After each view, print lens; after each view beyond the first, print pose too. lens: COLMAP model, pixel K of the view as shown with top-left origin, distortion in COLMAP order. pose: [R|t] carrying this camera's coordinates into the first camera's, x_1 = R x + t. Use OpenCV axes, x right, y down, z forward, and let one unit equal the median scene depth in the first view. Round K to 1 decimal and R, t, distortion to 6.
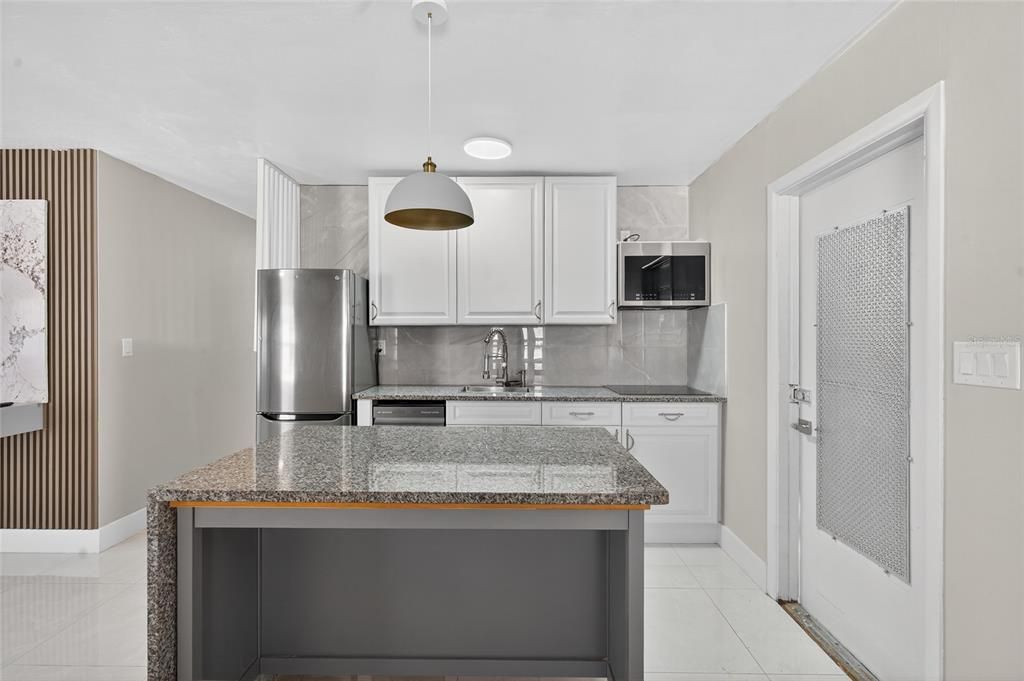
lens RADIAL K [[464.8, 0, 511.4], [0, 464.8, 332.6], [0, 0, 1]] dist [0.016171, -0.000083]
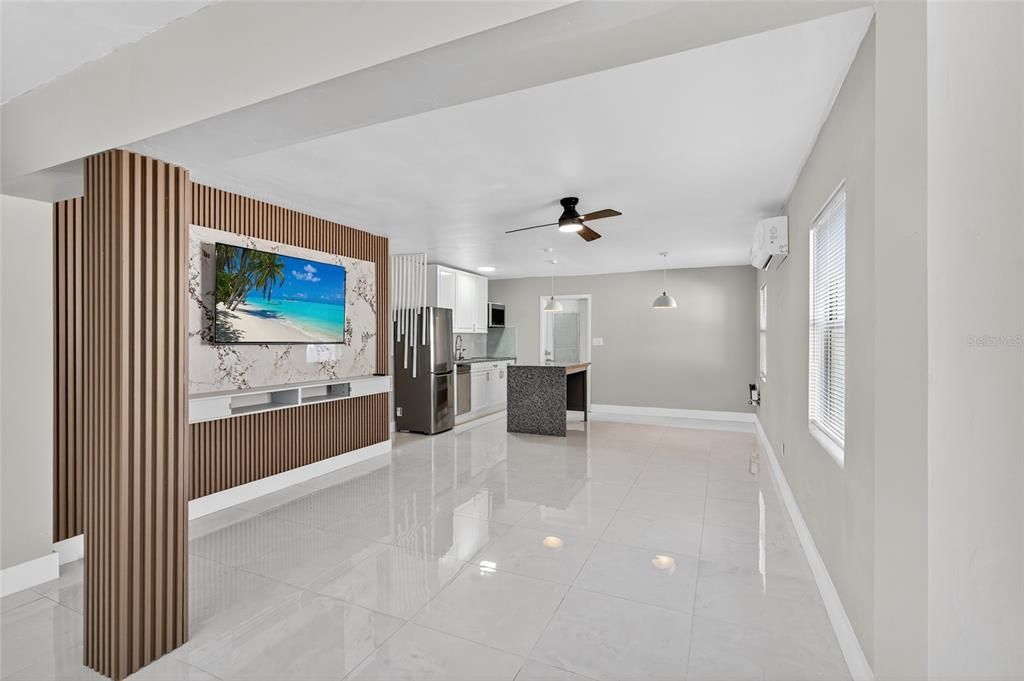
lens RADIAL K [[464.8, 0, 512.2], [0, 464.8, 339.9], [0, 0, 1]] dist [0.016171, -0.000083]
pose [[0.397555, -0.003908, 0.917570, -2.426036], [0.000648, 0.999992, 0.003979, 0.010069], [-0.917578, -0.000988, 0.397555, -0.200014]]
